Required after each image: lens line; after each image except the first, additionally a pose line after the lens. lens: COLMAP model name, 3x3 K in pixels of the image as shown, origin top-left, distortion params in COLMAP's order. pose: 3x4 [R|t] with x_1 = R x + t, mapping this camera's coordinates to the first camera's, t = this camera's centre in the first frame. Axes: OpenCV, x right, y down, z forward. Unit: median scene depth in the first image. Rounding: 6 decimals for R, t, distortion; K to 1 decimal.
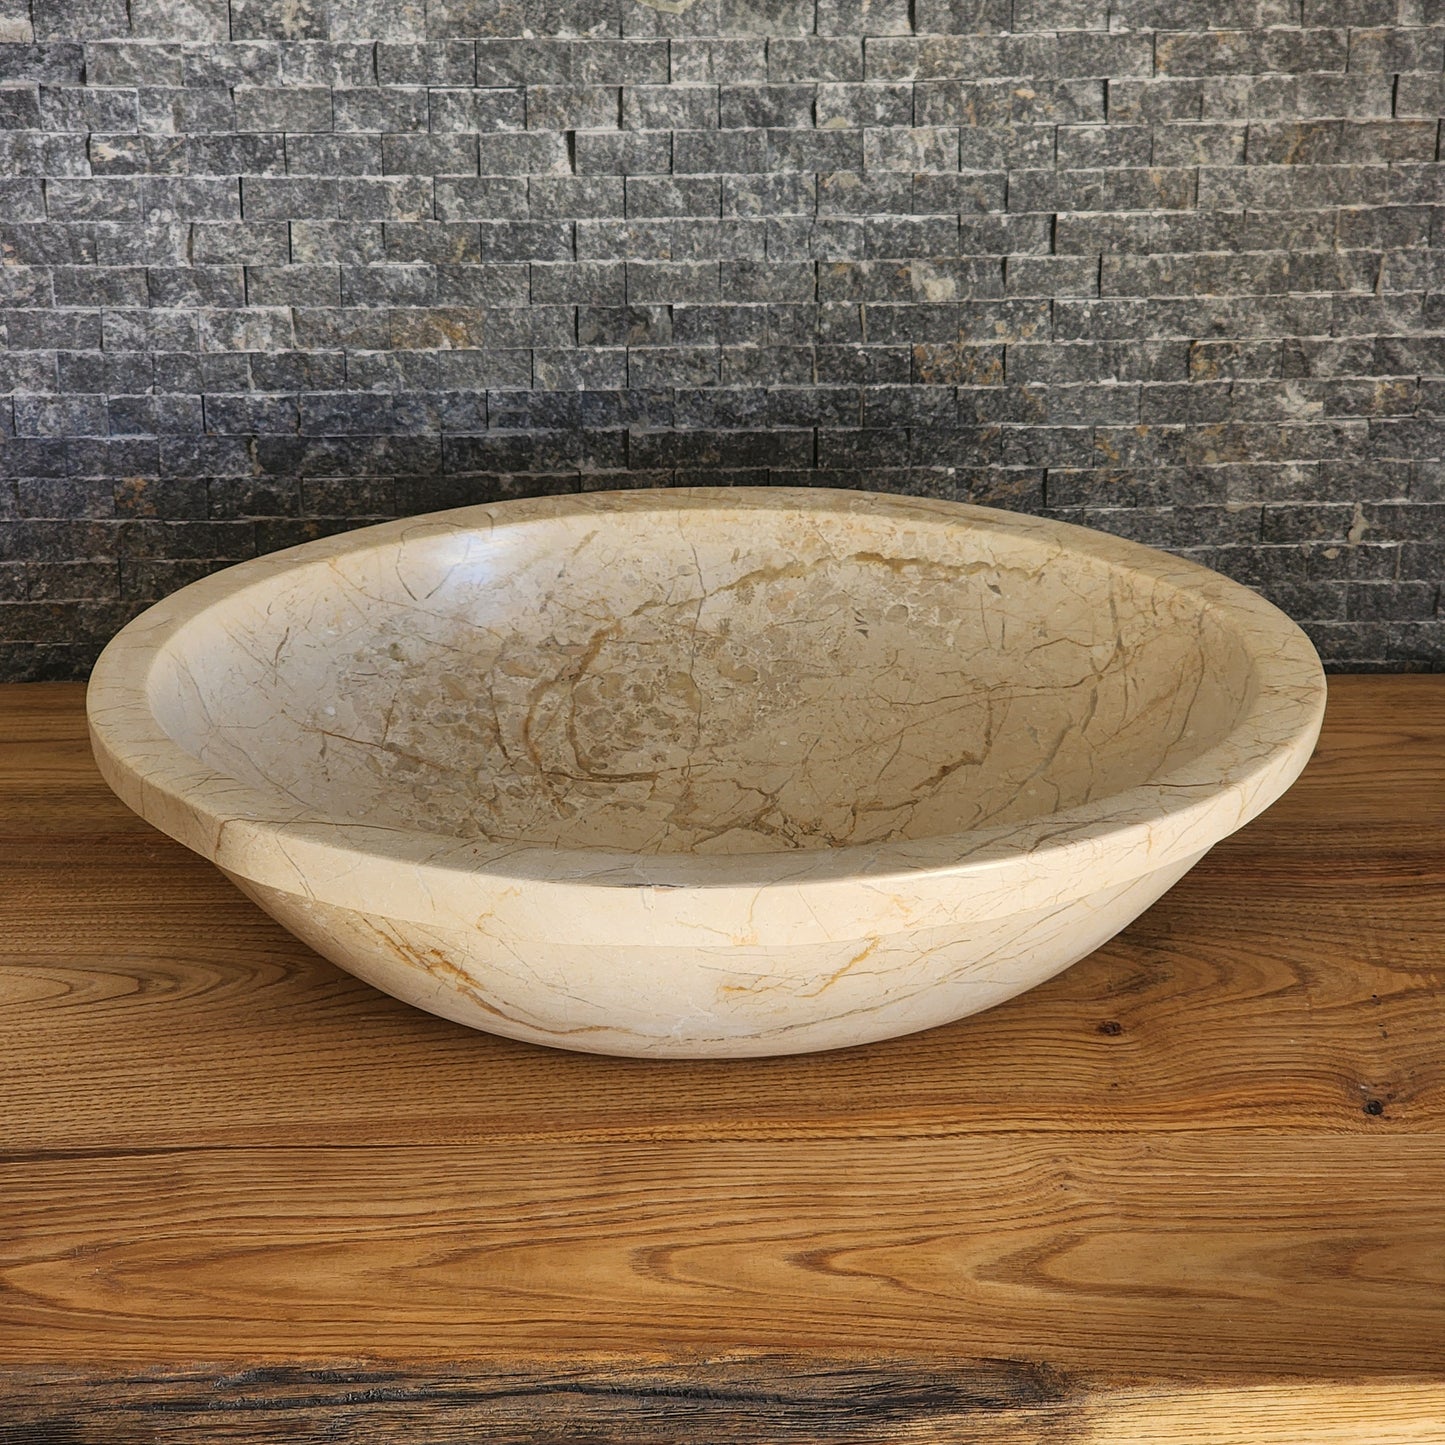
lens RADIAL K [[3767.8, 0, 723.9], [0, 3767.8, 706.0], [0, 0, 1]] dist [-0.469179, 6.653538]
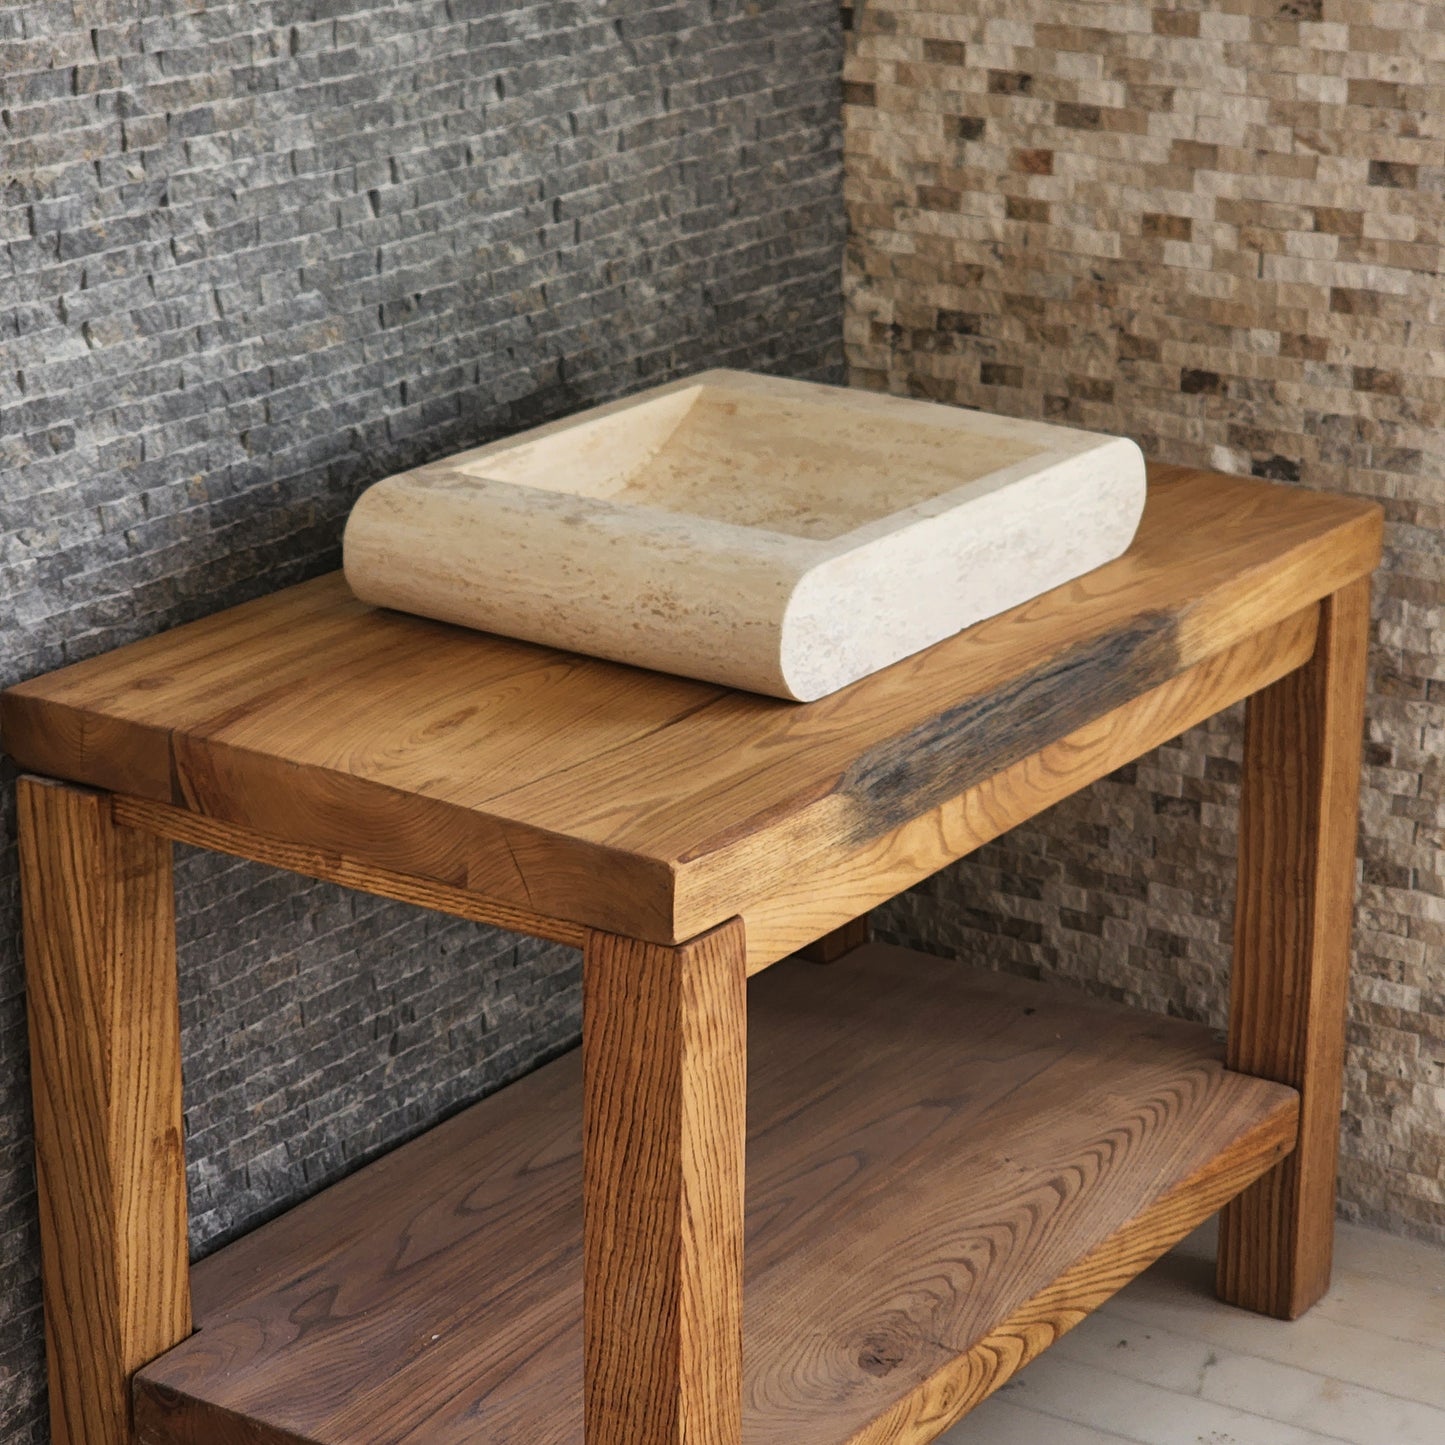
lens RADIAL K [[3720.6, 0, 766.0], [0, 3720.6, 723.9], [0, 0, 1]] dist [-0.441299, 6.700270]
pose [[0.573347, -0.265690, 0.775037, -1.214012], [0.375554, 0.925954, 0.039603, 0.057912], [-0.728171, 0.268362, 0.630673, -0.059990]]
